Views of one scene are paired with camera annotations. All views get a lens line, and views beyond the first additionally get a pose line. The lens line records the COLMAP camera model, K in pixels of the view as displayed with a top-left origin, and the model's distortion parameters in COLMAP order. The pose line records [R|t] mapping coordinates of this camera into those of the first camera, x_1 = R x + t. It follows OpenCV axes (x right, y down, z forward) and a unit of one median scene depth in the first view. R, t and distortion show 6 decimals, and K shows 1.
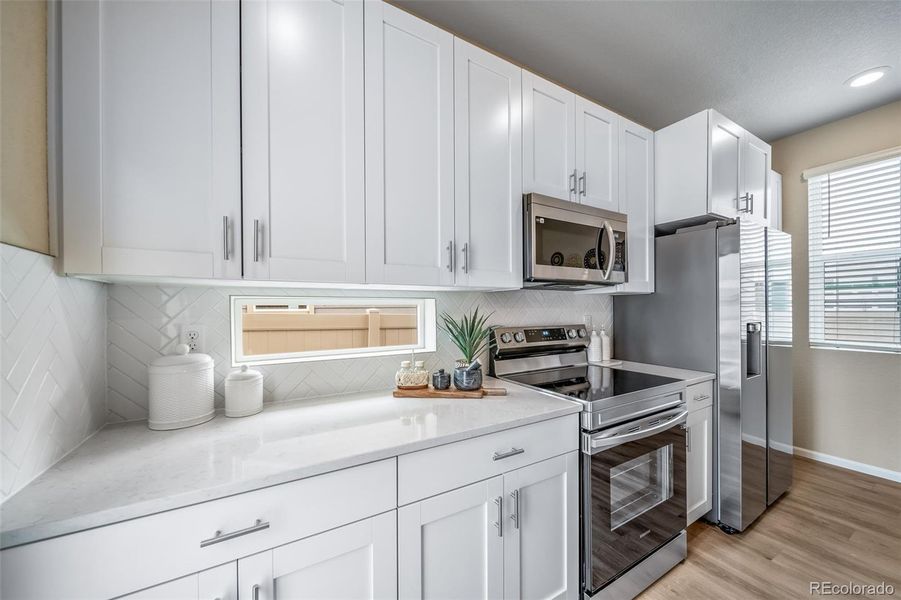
lens RADIAL K [[321.9, 0, 446.7], [0, 321.9, 306.0], [0, 0, 1]] dist [-0.003446, -0.000776]
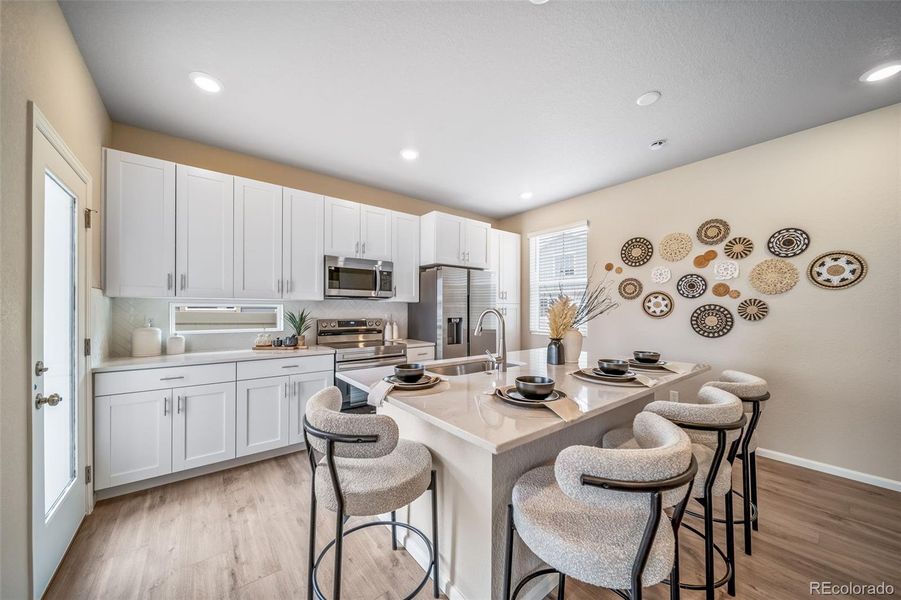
lens RADIAL K [[321.9, 0, 451.8], [0, 321.9, 305.7], [0, 0, 1]] dist [-0.003446, -0.000776]
pose [[0.989486, 0.011638, 0.144162, 0.770025], [-0.011265, 0.999931, -0.003401, -0.019689], [-0.144192, 0.001741, 0.989548, -1.210592]]
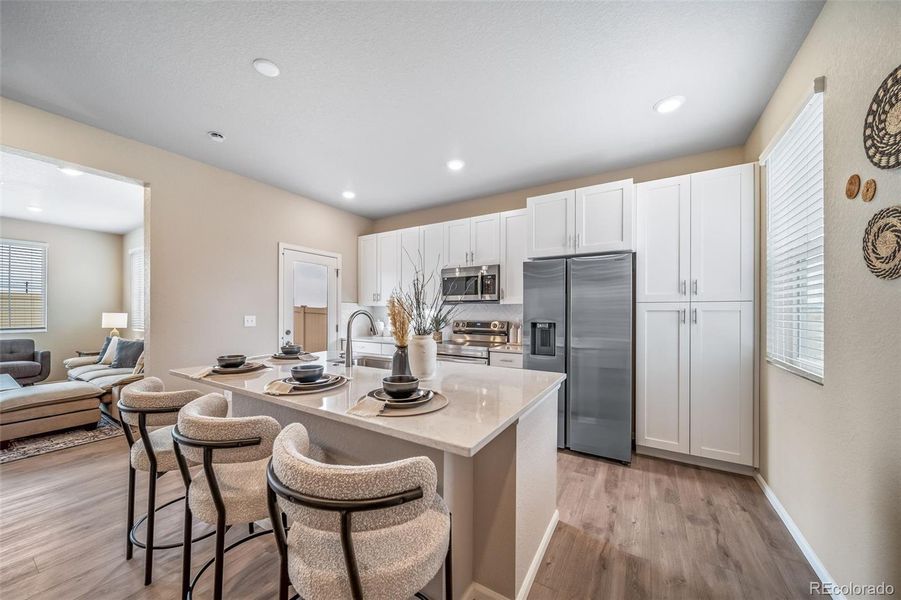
lens RADIAL K [[321.9, 0, 441.0], [0, 321.9, 312.6], [0, 0, 1]] dist [-0.003446, -0.000776]
pose [[0.462797, 0.011525, -0.886390, 2.602019], [-0.002150, 0.999927, 0.011878, -0.020820], [0.886462, -0.003591, 0.462788, -0.249214]]
